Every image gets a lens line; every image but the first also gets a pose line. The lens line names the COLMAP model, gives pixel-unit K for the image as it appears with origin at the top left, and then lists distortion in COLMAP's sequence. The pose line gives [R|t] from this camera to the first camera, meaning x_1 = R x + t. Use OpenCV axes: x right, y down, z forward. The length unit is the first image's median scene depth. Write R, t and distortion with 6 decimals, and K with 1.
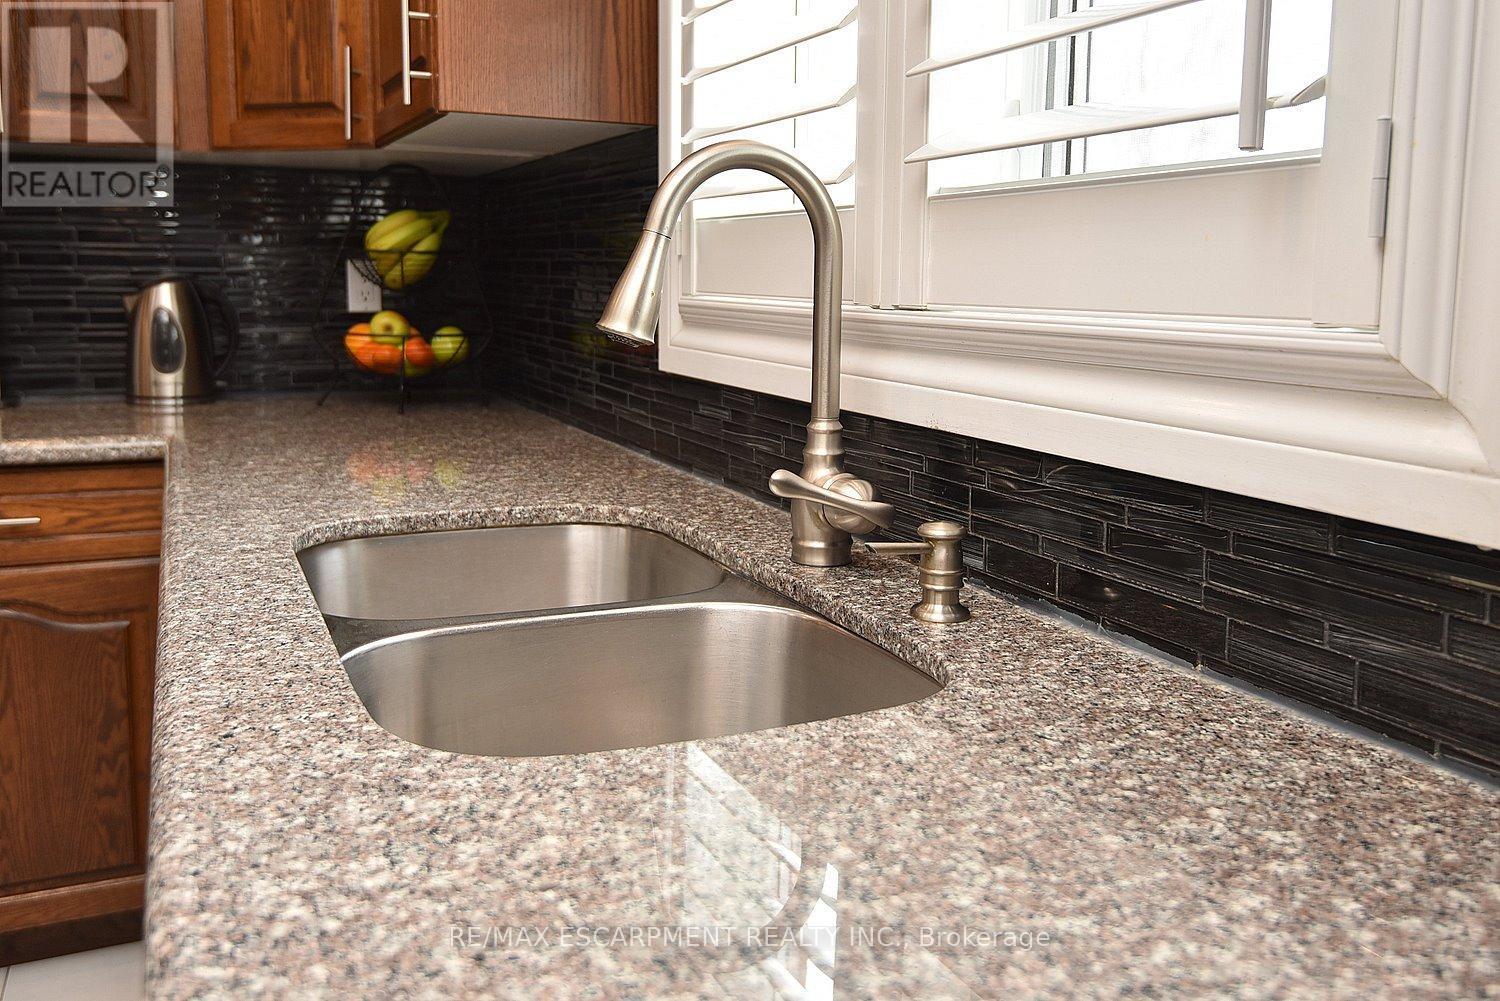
lens RADIAL K [[1240.1, 0, 753.2], [0, 1240.1, 425.4], [0, 0, 1]] dist [0.044766, -0.007285]
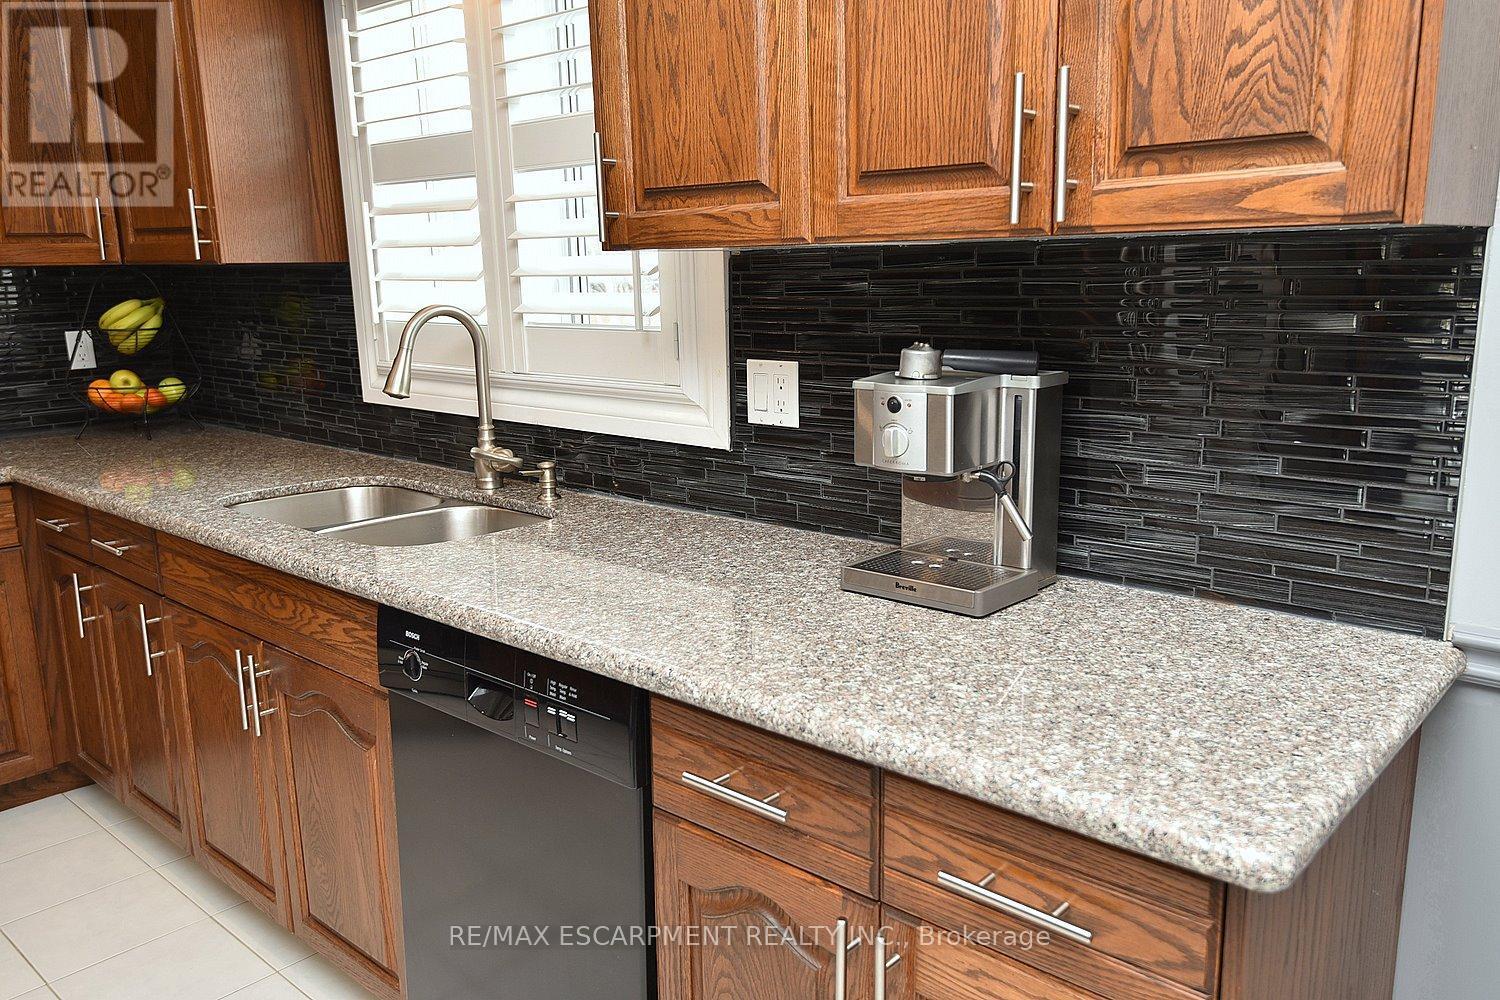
lens RADIAL K [[1160.2, 0, 780.0], [0, 1160.2, 492.8], [0, 0, 1]] dist [0.040202, -0.008181]
pose [[0.919029, -0.106417, 0.379554, -0.220085], [0.077841, 0.992904, 0.089905, -0.024049], [-0.386428, -0.053080, 0.920791, -0.949810]]
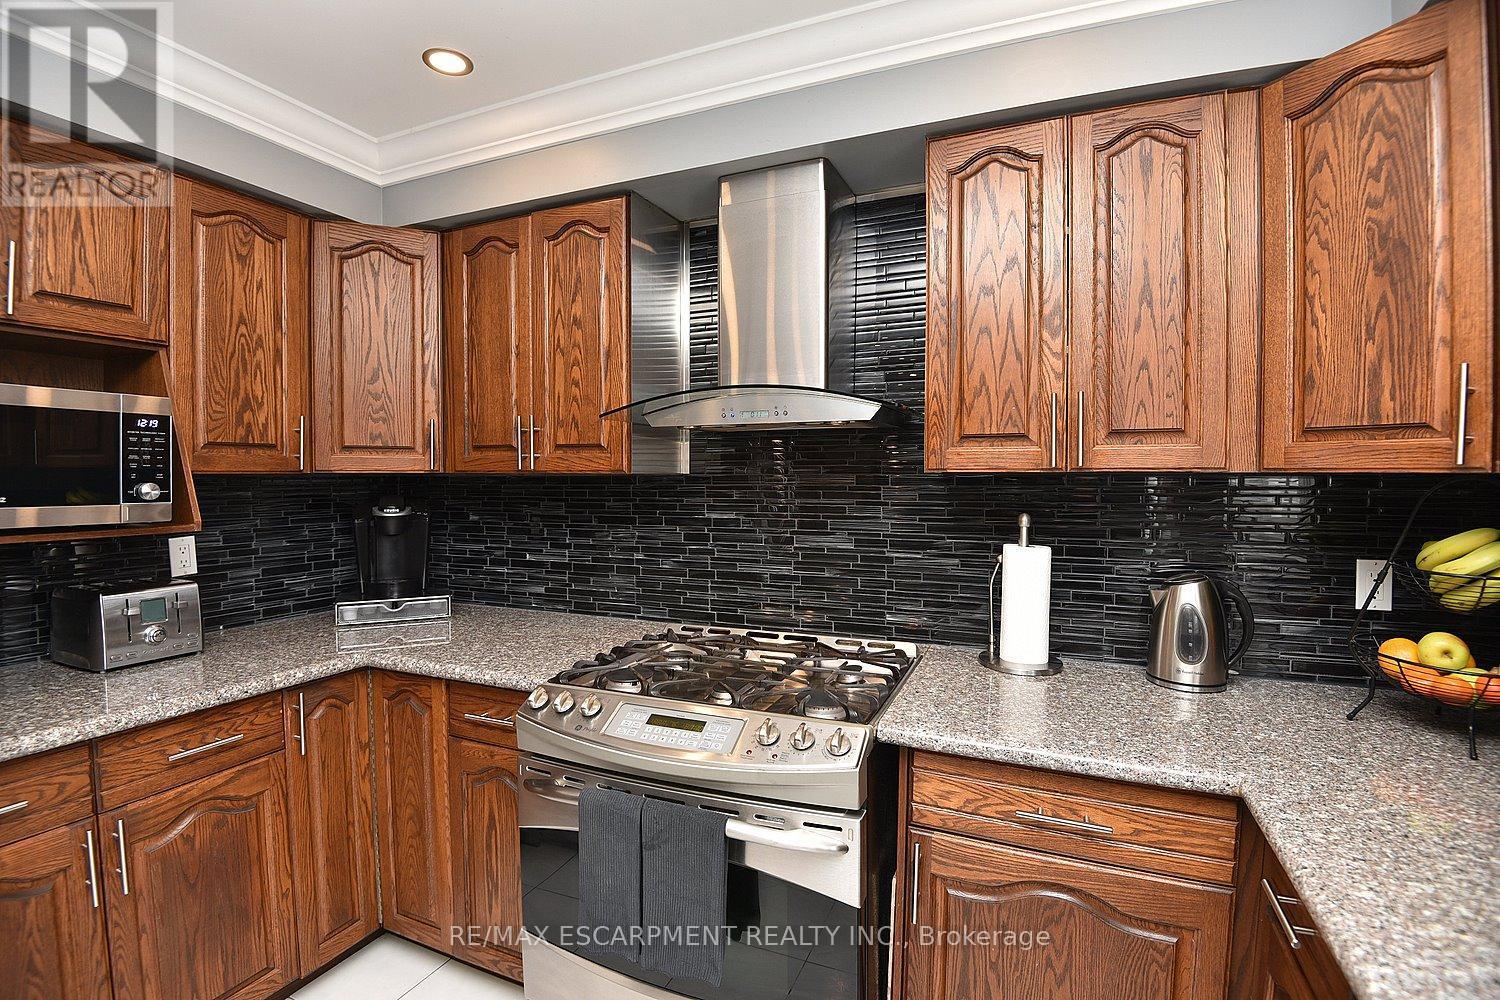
lens RADIAL K [[700.3, 0, 748.8], [0, 700.3, 496.3], [0, 0, 1]] dist [-0.007745, -0.021260]
pose [[0.668583, 0.014908, -0.743488, -0.462601], [-0.089377, 0.994162, -0.060438, -0.200828], [0.738247, 0.106859, 0.666012, 0.468302]]
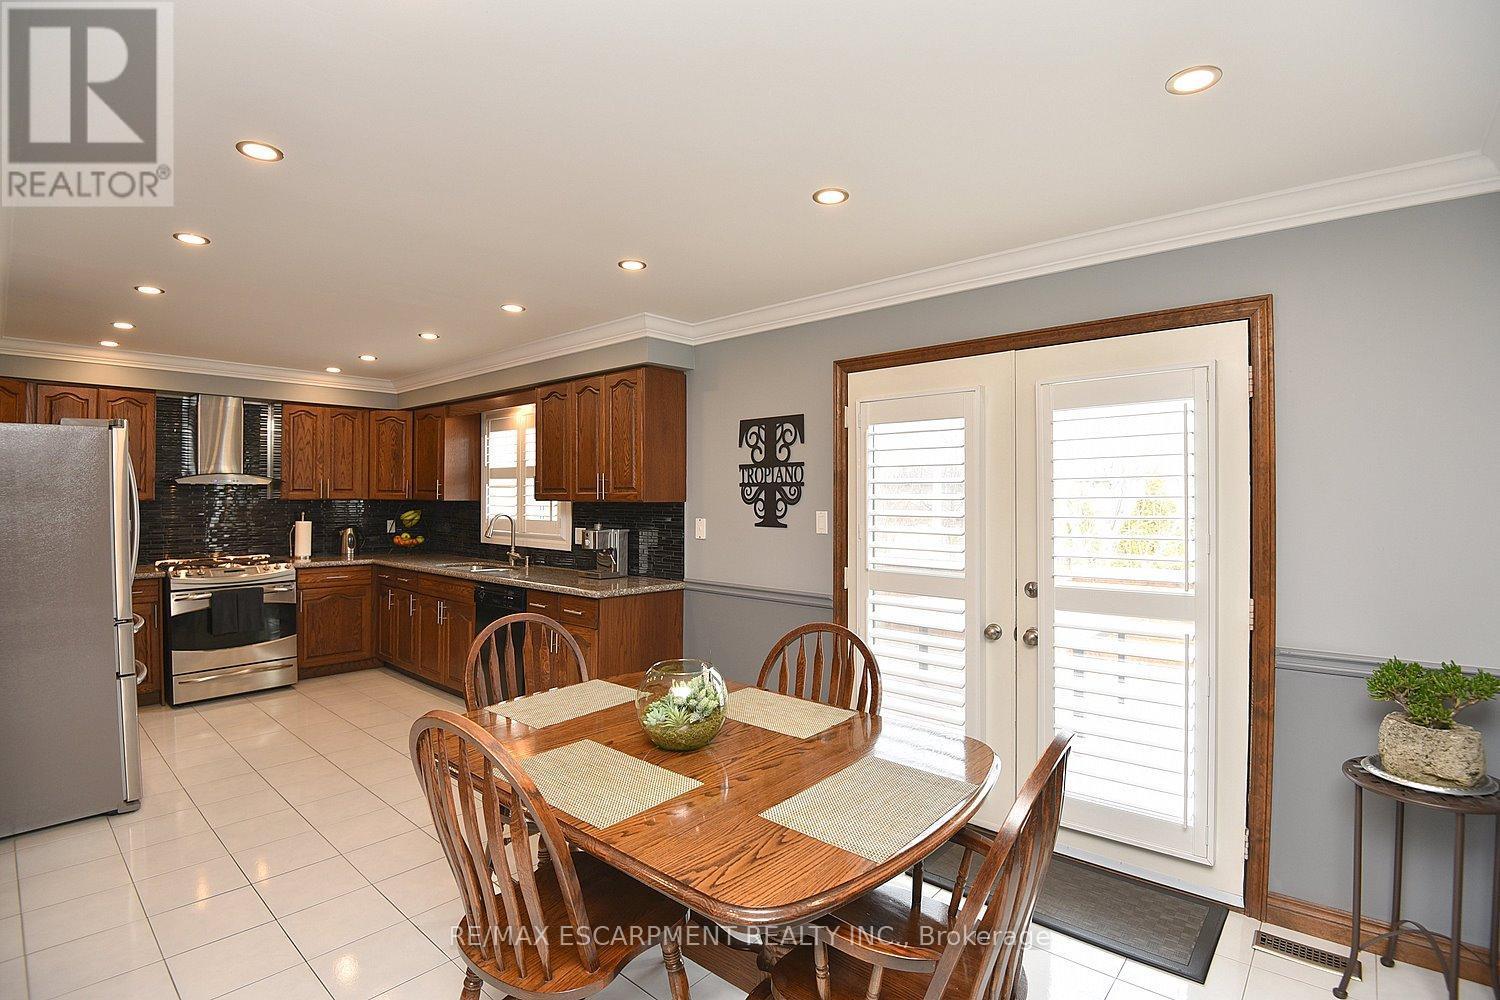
lens RADIAL K [[700.3, 0, 748.8], [0, 700.3, 496.3], [0, 0, 1]] dist [-0.007745, -0.021260]
pose [[0.916731, -0.002749, 0.399495, -0.287935], [0.051636, 0.992404, -0.111660, 0.209842], [-0.396154, 0.122991, 0.909910, -3.081316]]
